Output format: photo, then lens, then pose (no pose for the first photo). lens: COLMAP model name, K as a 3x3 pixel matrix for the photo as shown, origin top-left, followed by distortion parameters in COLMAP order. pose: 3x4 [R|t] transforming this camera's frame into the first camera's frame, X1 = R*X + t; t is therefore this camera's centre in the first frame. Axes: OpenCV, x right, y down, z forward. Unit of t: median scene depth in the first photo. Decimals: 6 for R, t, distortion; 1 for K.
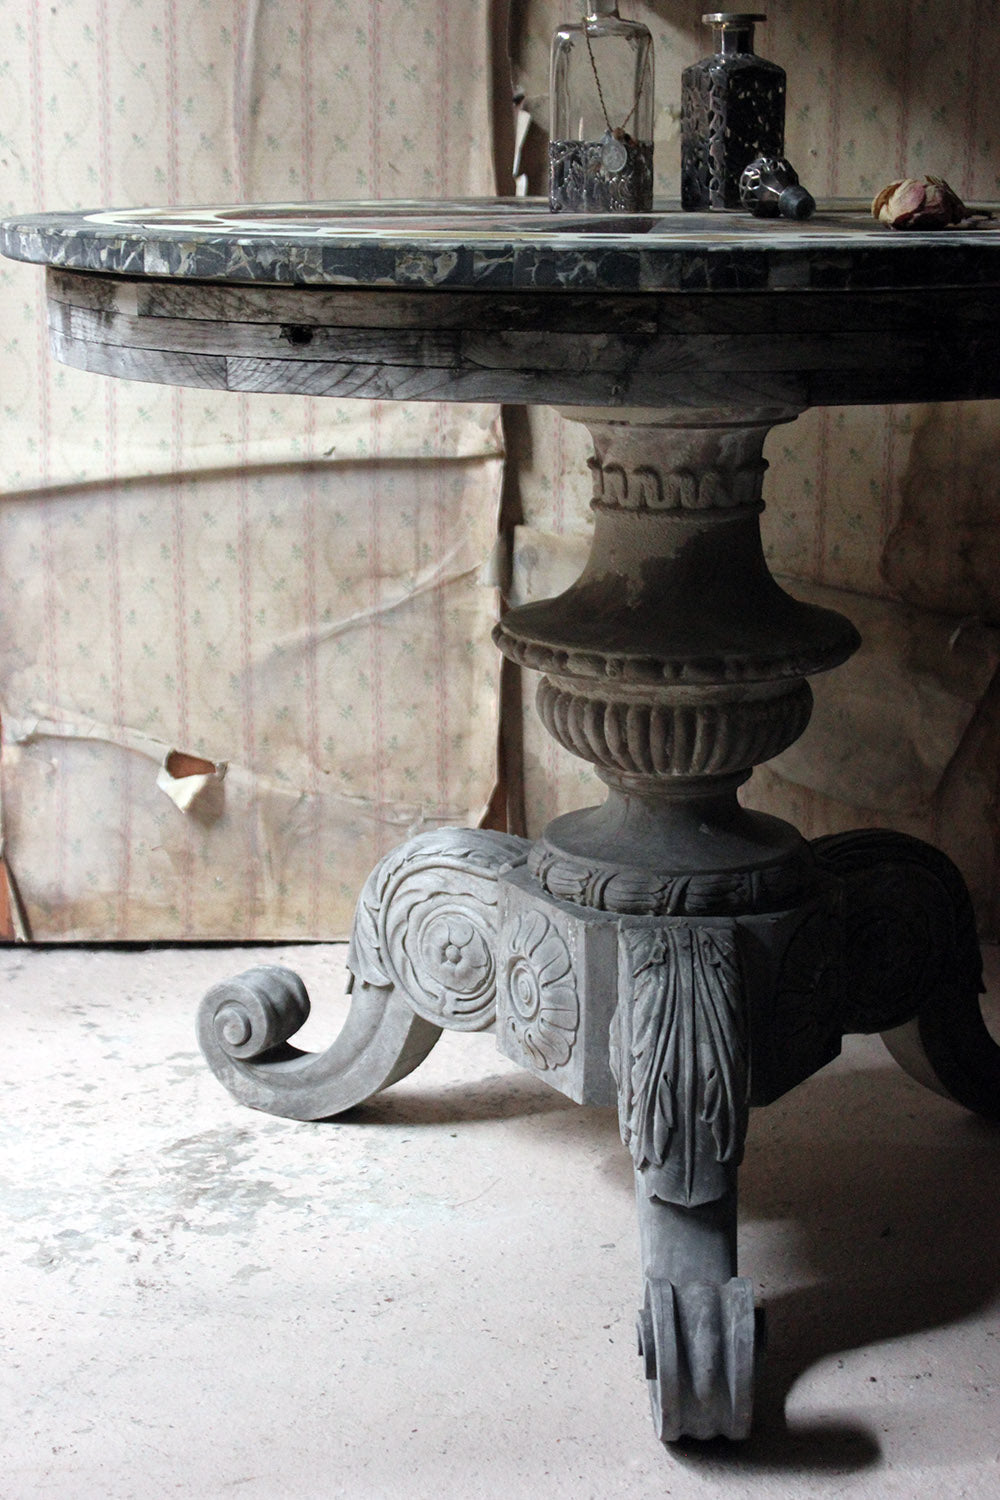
lens RADIAL K [[2556.9, 0, 494.3], [0, 2556.9, 743.6], [0, 0, 1]] dist [0.004702, 0.078359]
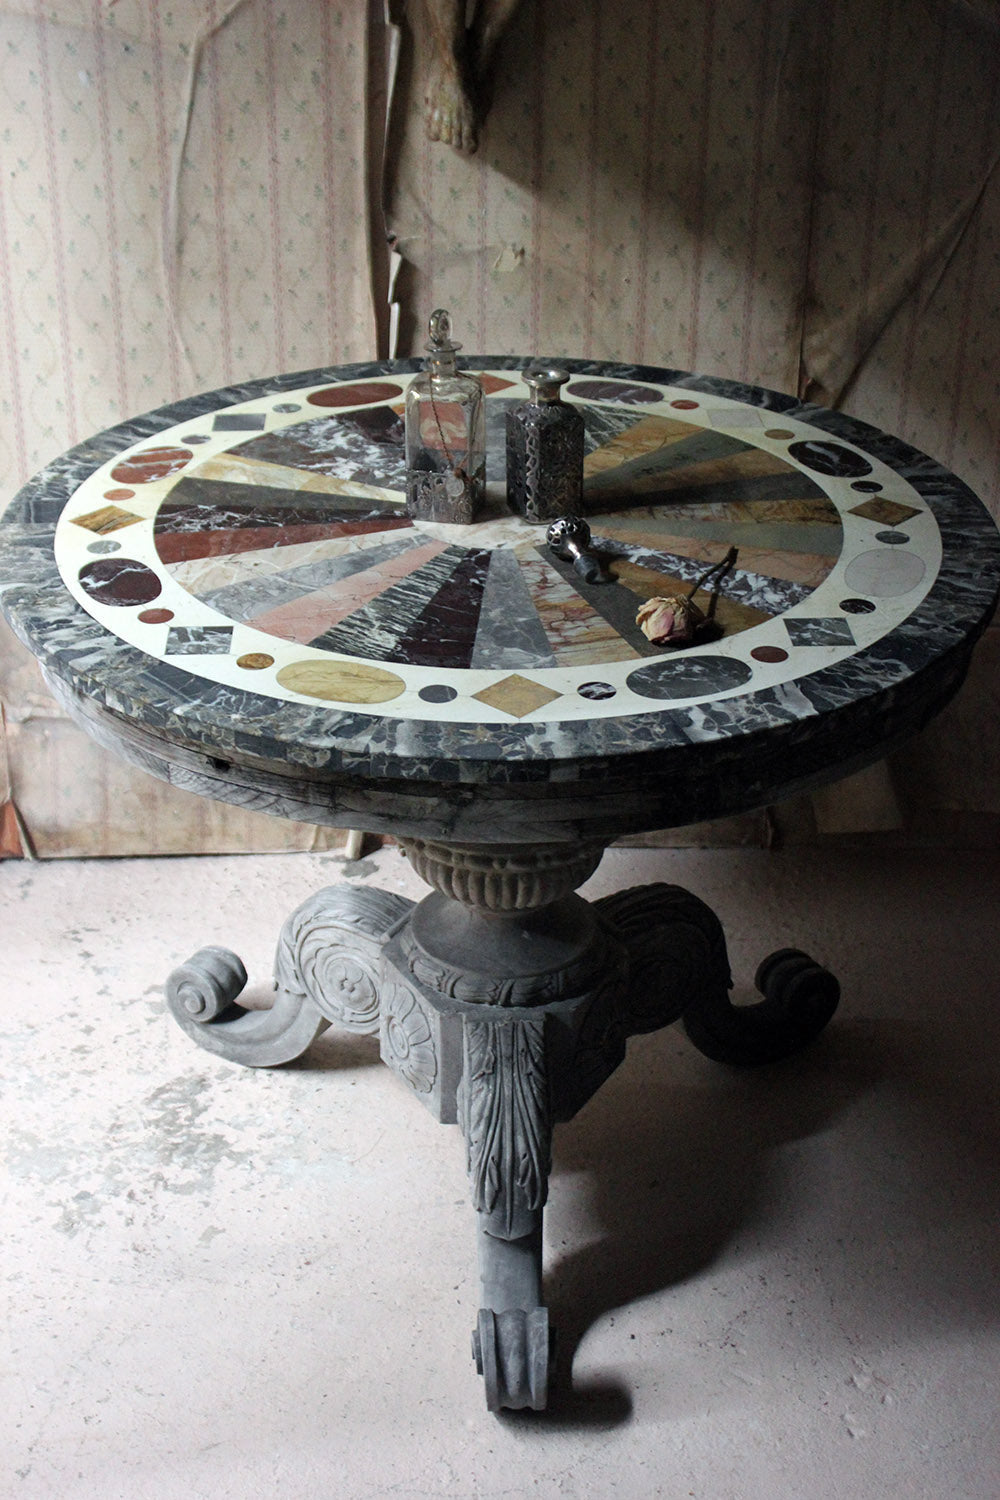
lens RADIAL K [[2188.7, 0, 494.8], [0, 2188.7, 751.4], [0, 0, 1]] dist [-0.044065, 0.148559]
pose [[0.999311, -0.013592, 0.034529, 0.023827], [0.004067, 0.965008, 0.262188, -0.351687], [-0.036884, -0.261867, 0.964399, -0.114949]]
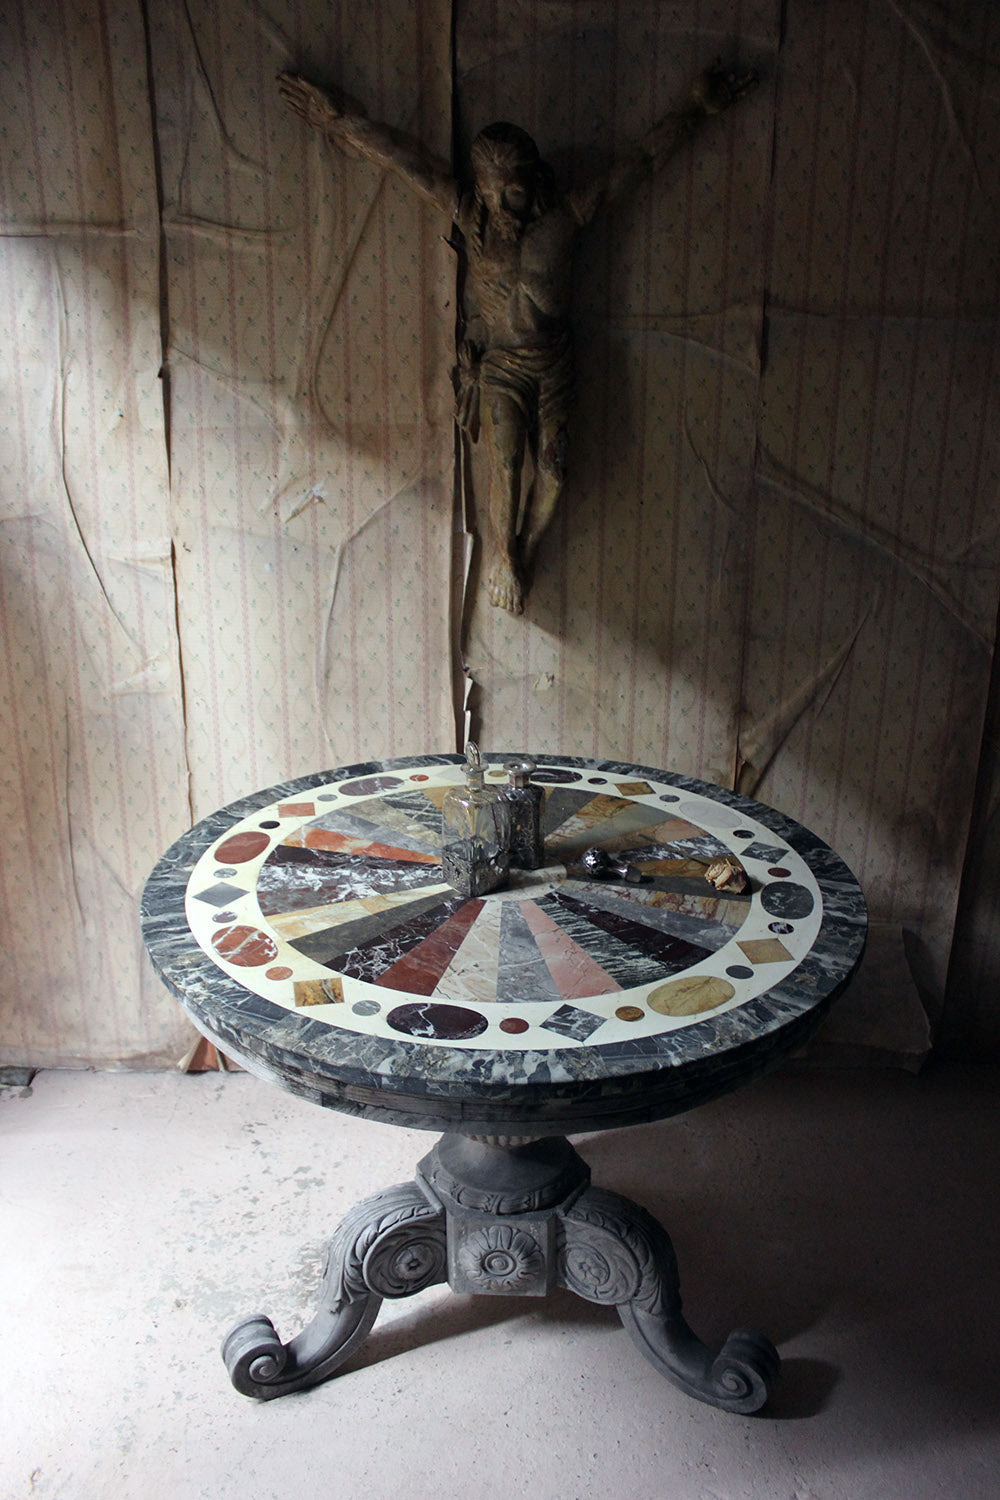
lens RADIAL K [[1252.3, 0, 491.9], [0, 1252.3, 758.6], [0, 0, 1]] dist [-0.161172, 0.151940]
pose [[0.999947, -0.006006, 0.008363, 0.024639], [0.004967, 0.992859, 0.119188, -0.359646], [-0.009020, -0.119141, 0.992836, 0.090365]]
